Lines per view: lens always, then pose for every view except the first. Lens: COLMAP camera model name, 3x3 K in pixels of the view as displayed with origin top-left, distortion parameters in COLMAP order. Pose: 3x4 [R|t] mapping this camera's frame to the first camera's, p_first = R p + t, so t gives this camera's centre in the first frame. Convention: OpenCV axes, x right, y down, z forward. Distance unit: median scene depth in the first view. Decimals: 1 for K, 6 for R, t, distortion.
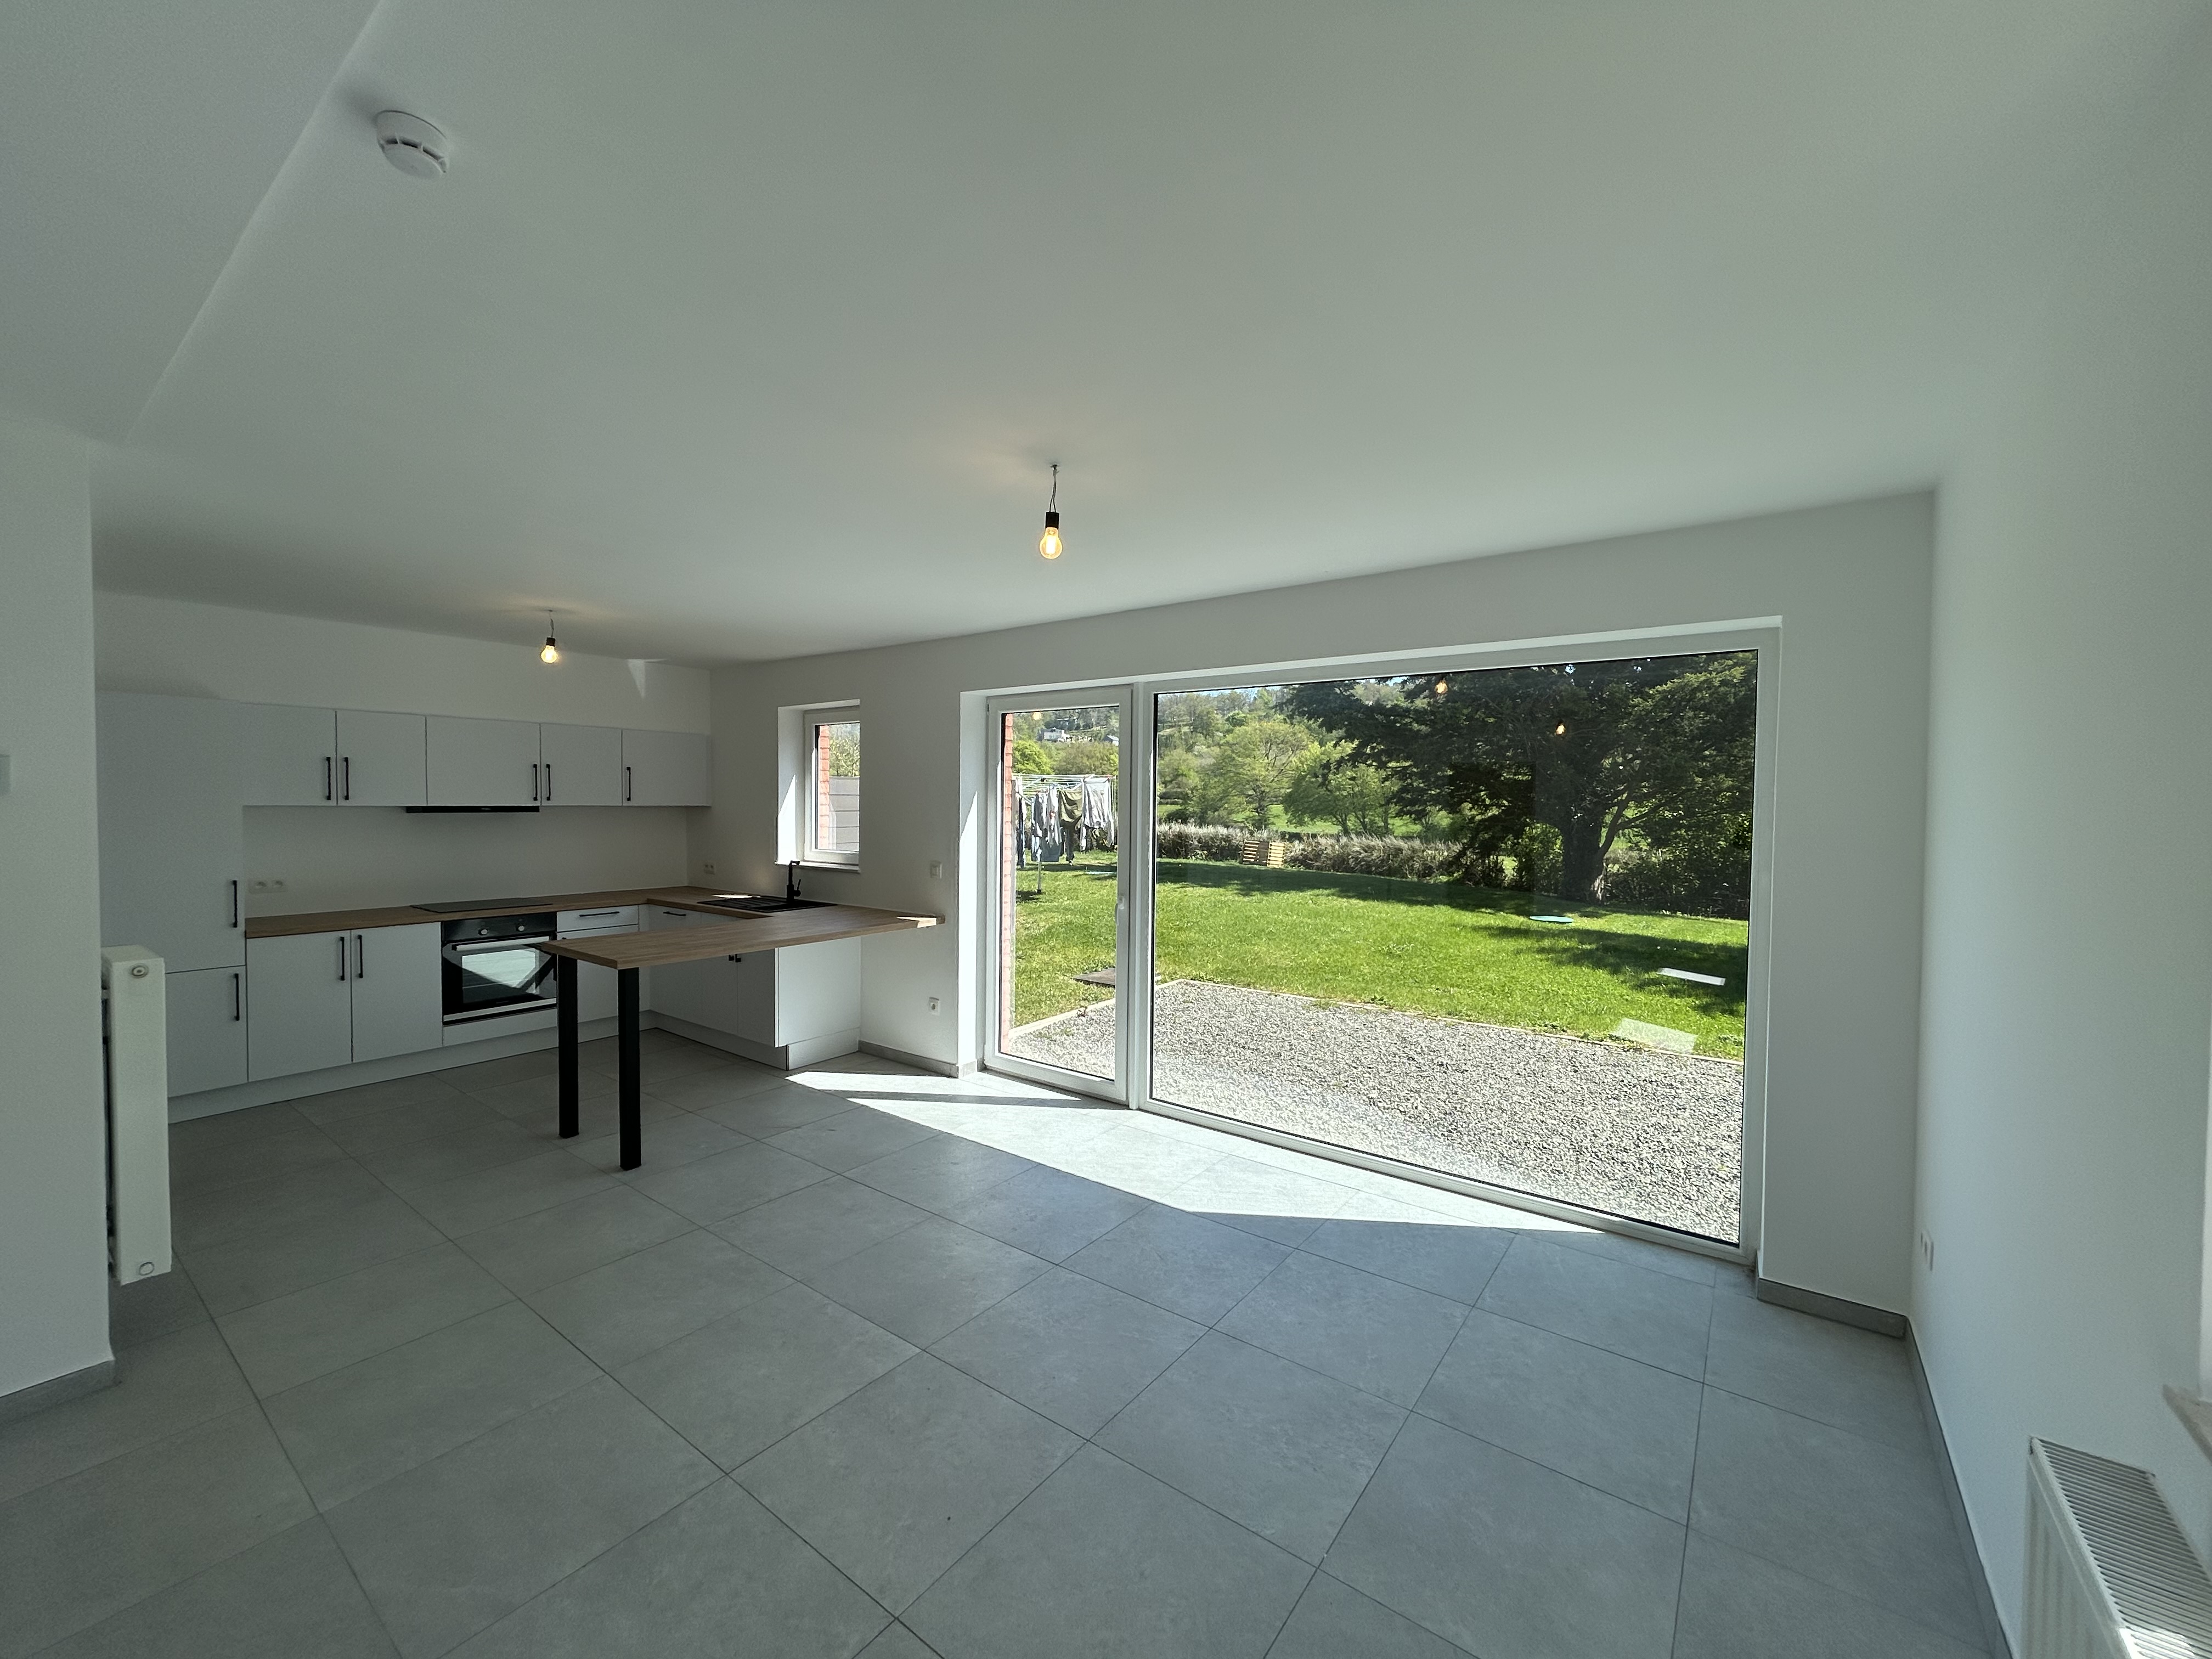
lens RADIAL K [[885.5, 0, 1102.8], [0, 885.5, 828.9], [0, 0, 1]] dist [0.002763, -0.000038]
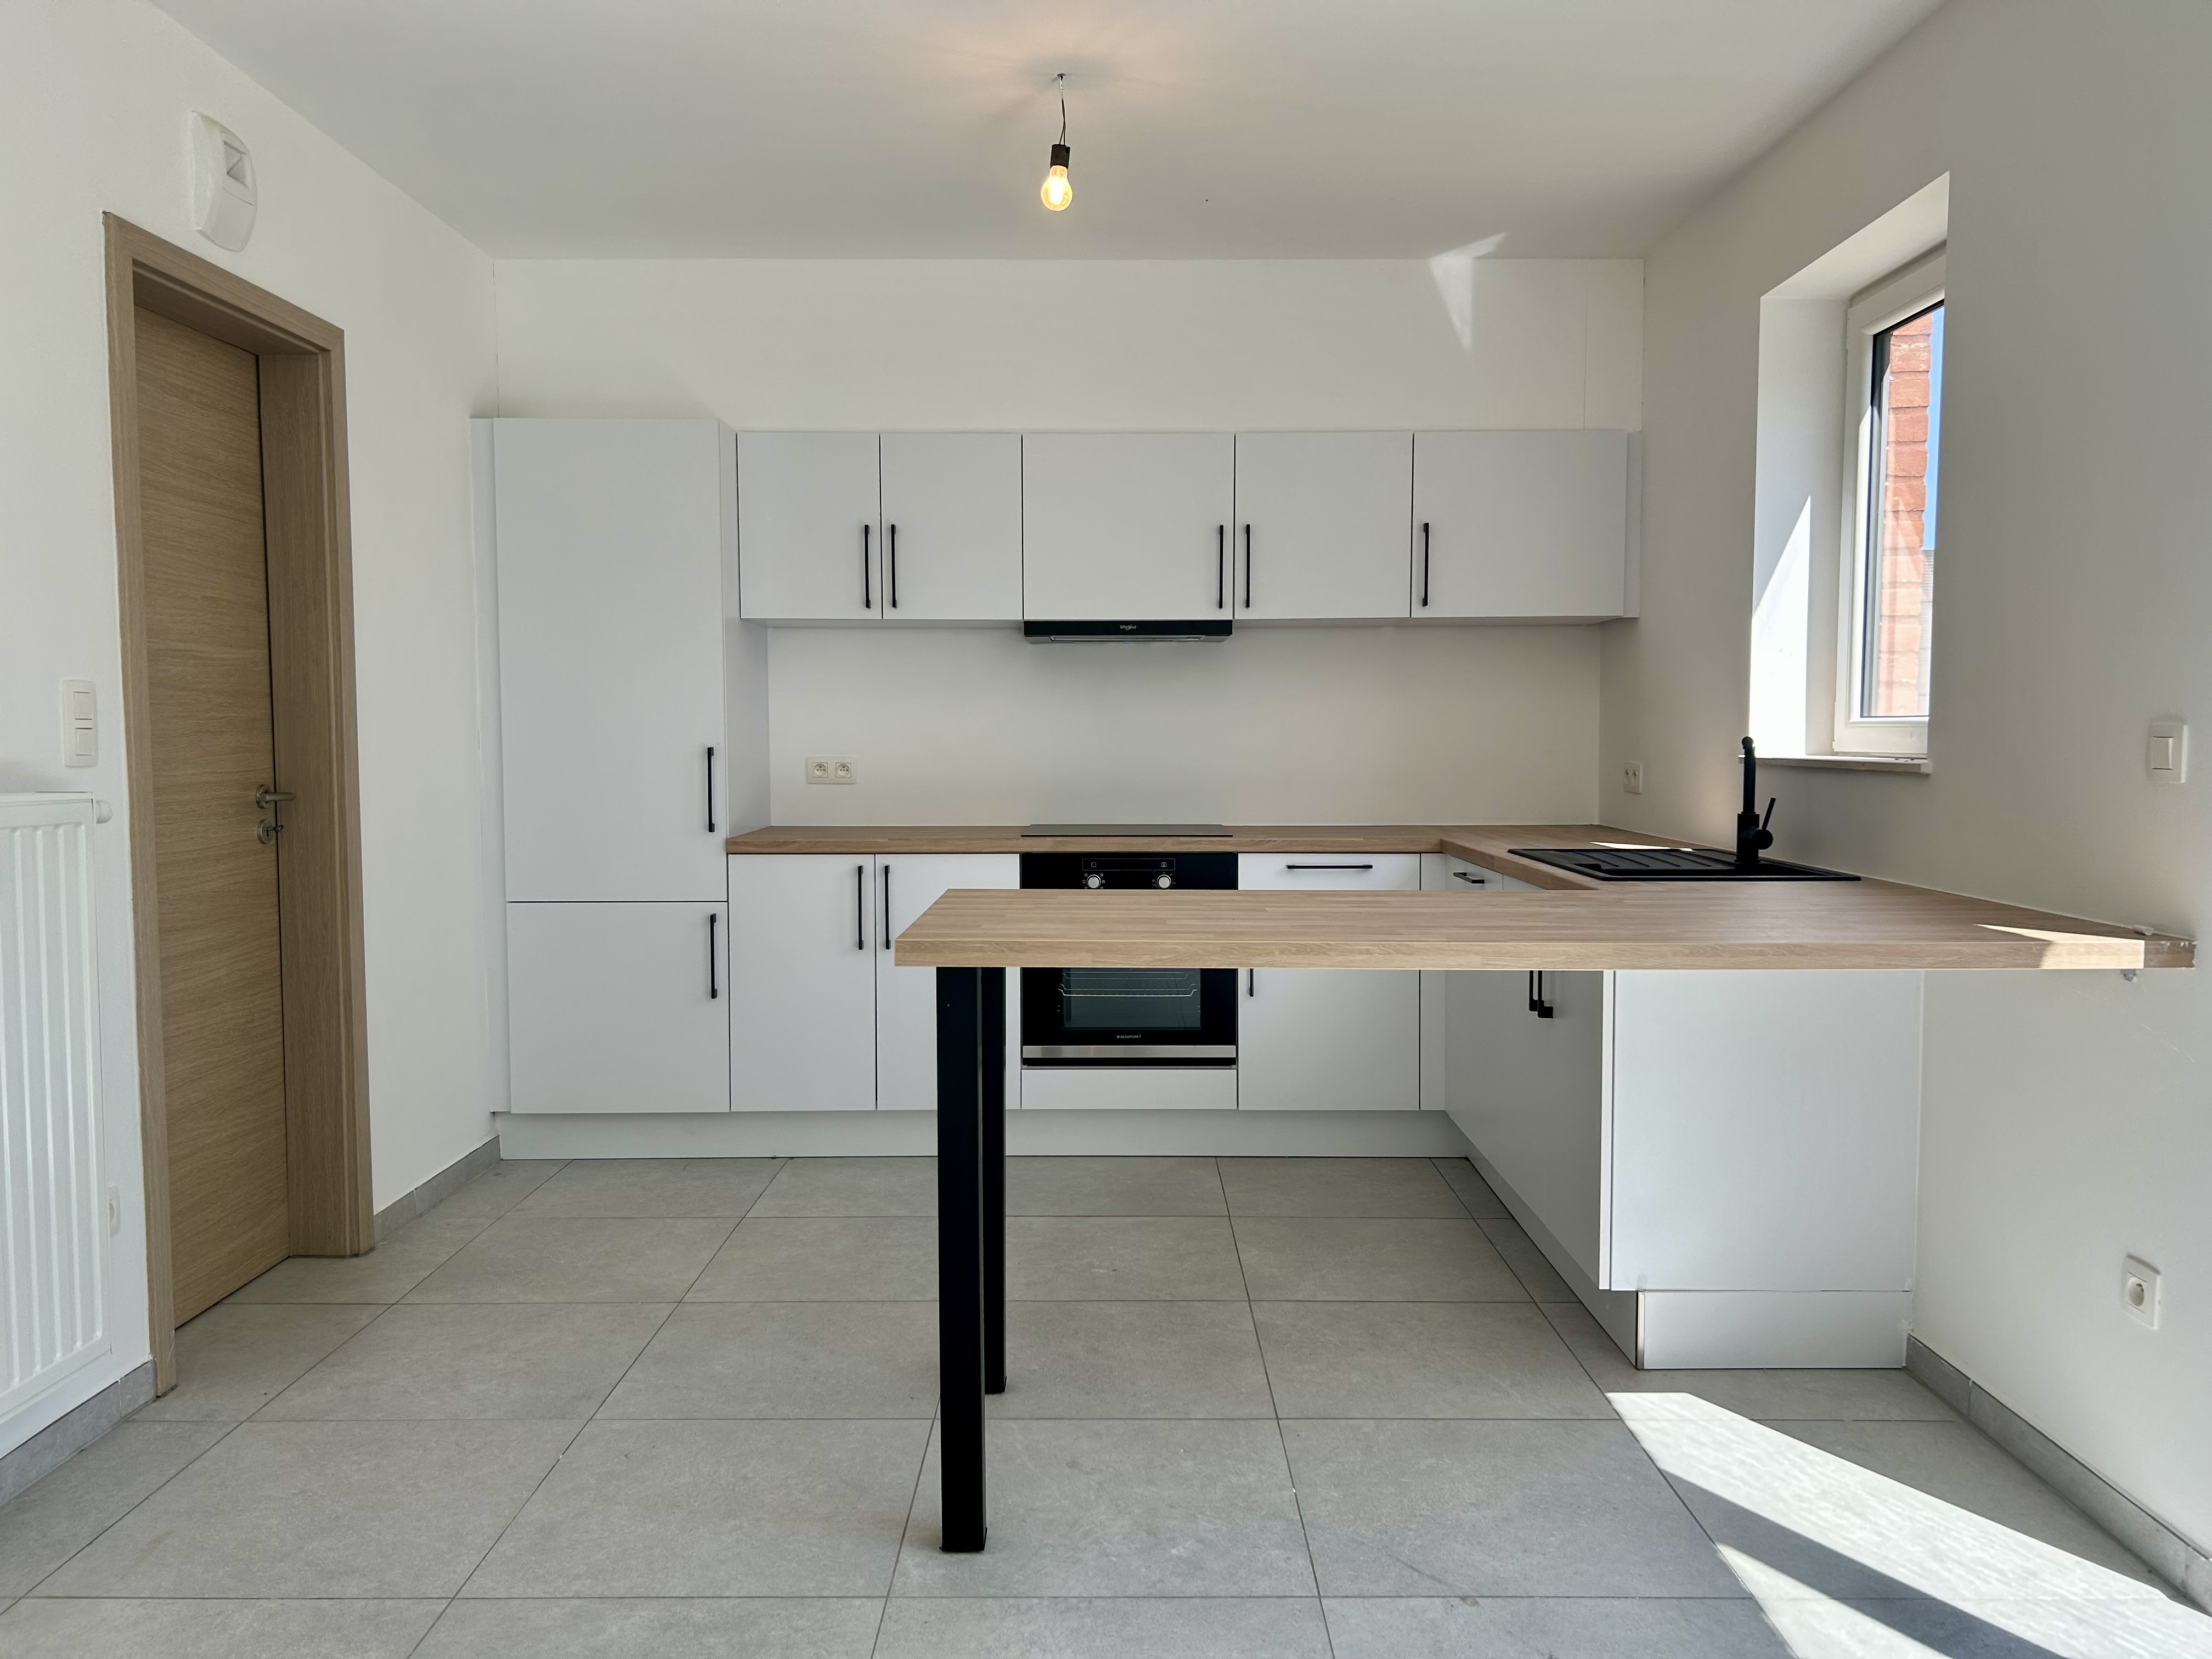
lens RADIAL K [[1661.2, 0, 1110.7], [0, 1661.2, 840.5], [0, 0, 1]] dist [0.054093, -0.047746]
pose [[0.596631, 0.044442, -0.801284, 0.011962], [-0.016669, 0.998936, 0.042992, 0.052833], [0.802343, -0.012294, 0.596737, 0.453960]]
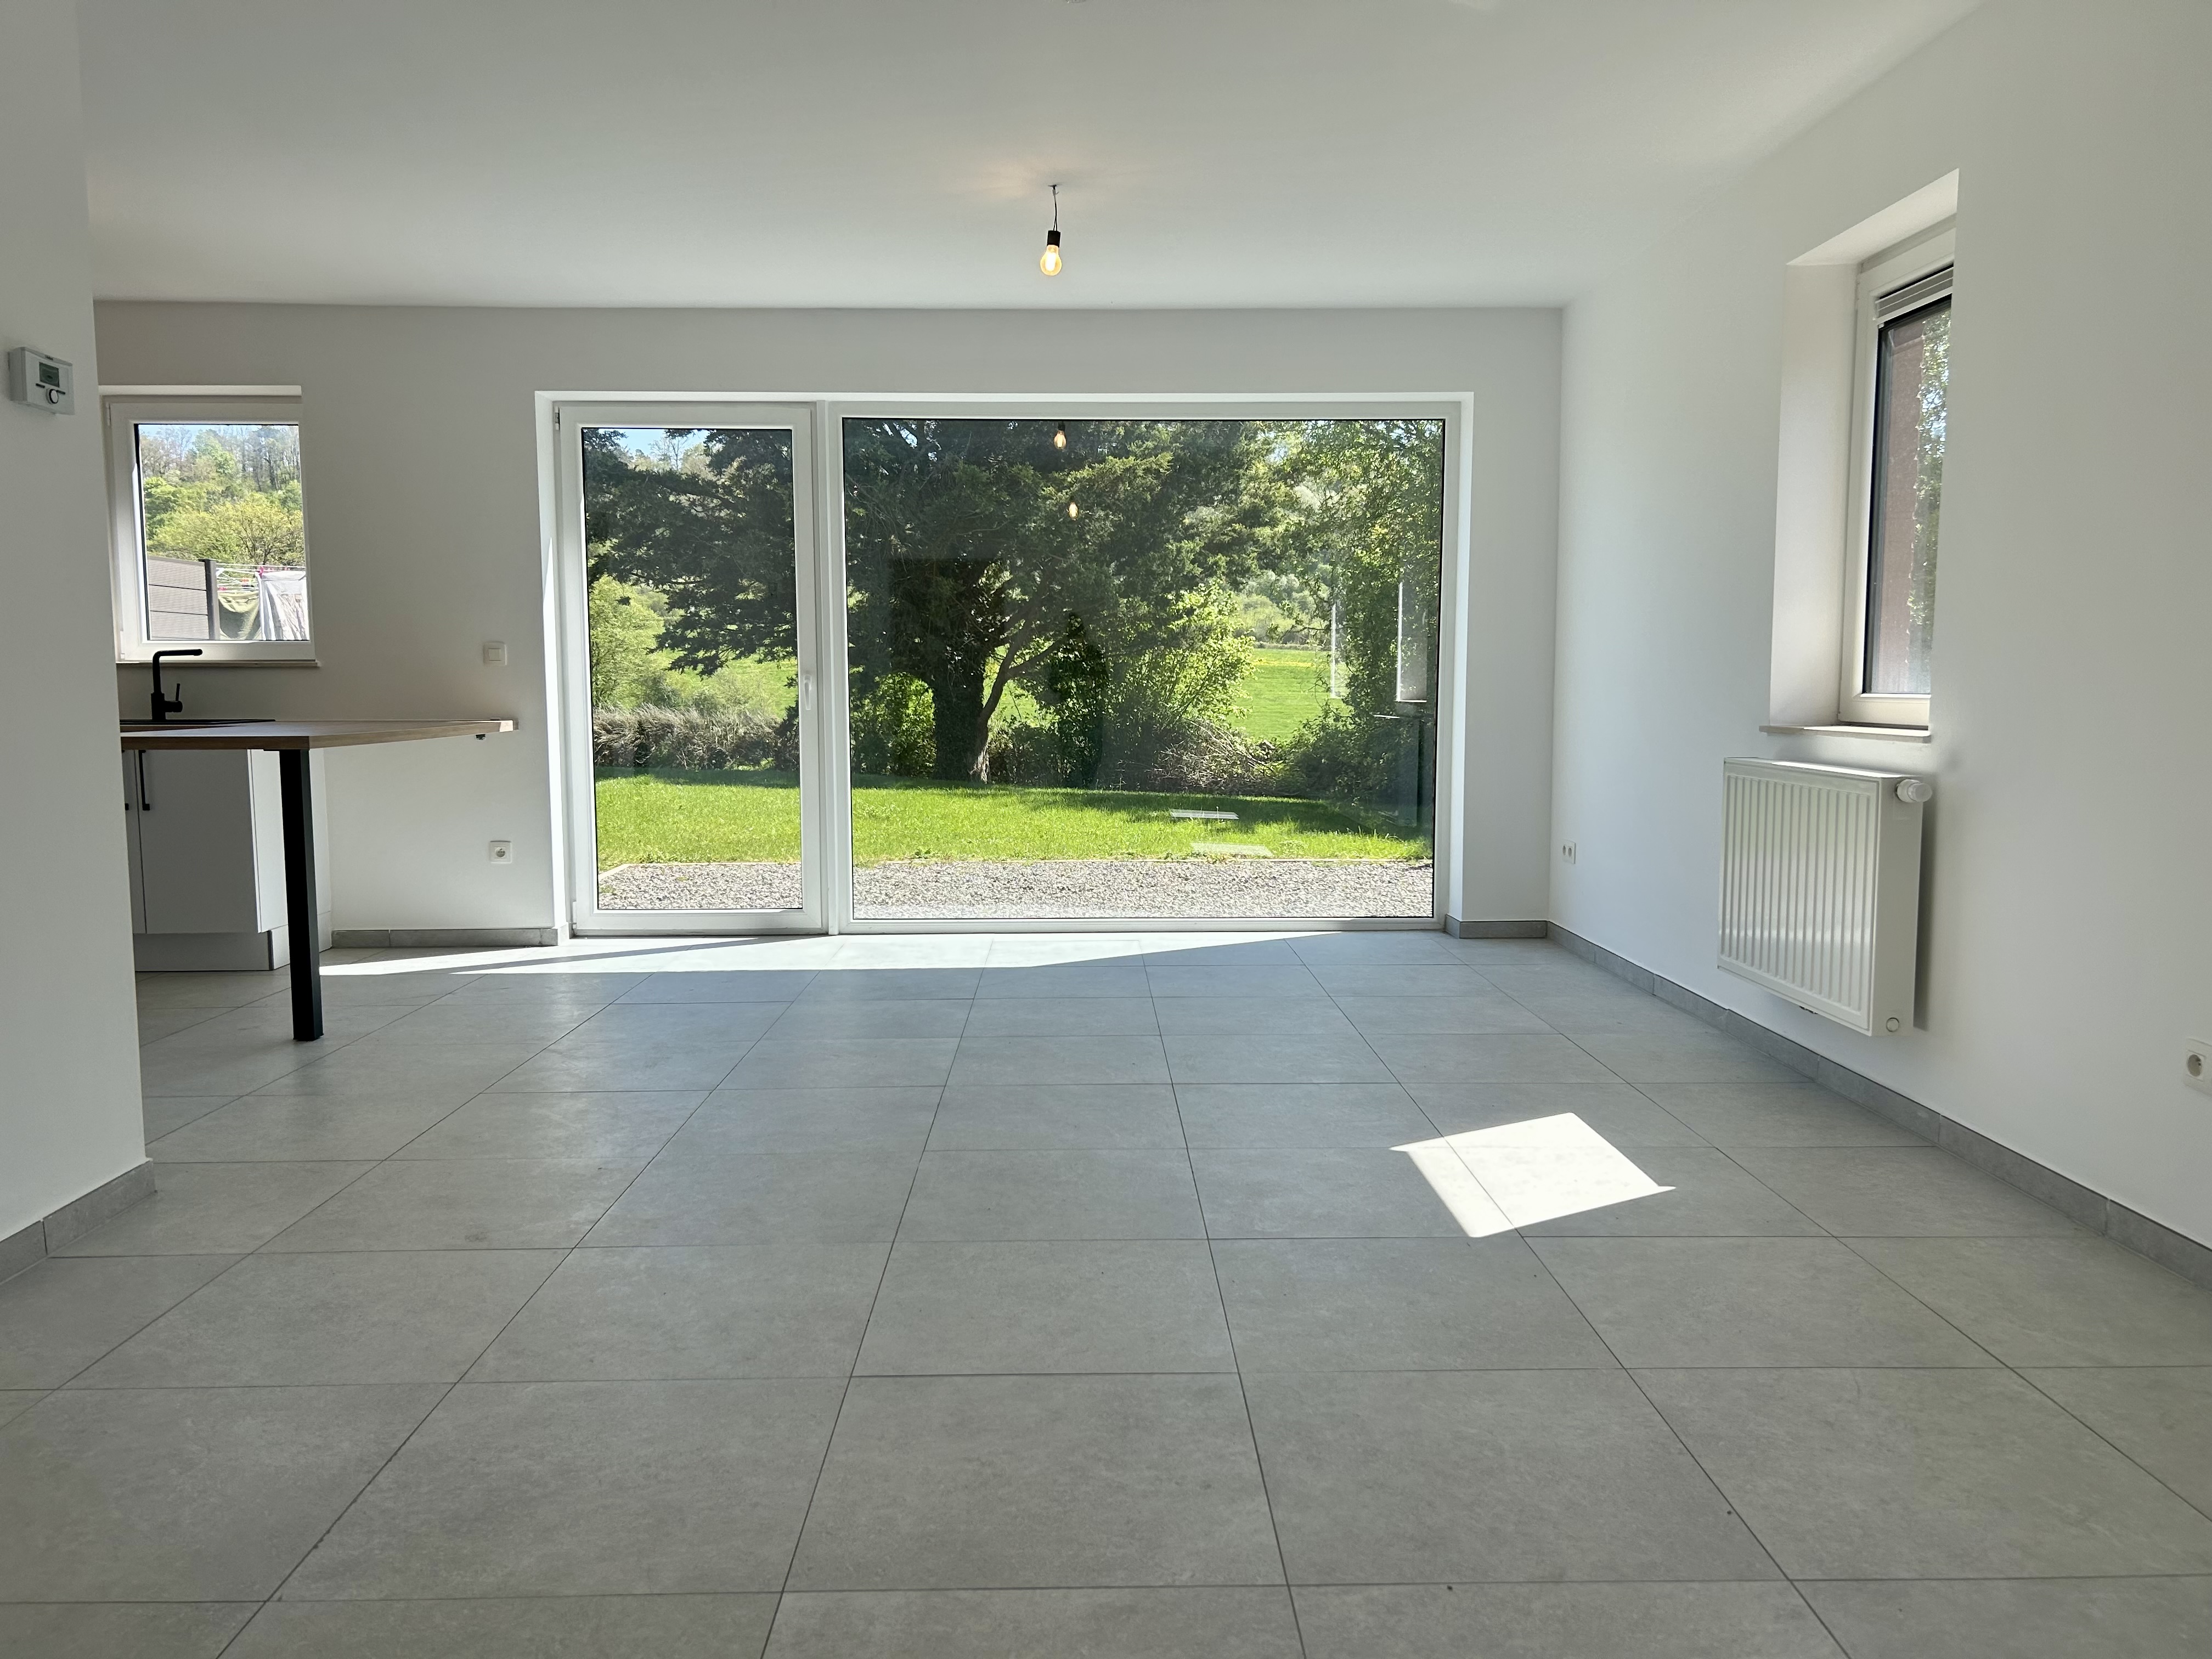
lens RADIAL K [[1661.2, 0, 1101.9], [0, 1661.2, 842.4], [0, 0, 1]] dist [0.054093, -0.047746]
pose [[0.787579, -0.071886, 0.612007, -0.582003], [0.030096, 0.996474, 0.078316, 0.098416], [-0.615479, -0.043261, 0.786965, -0.291321]]
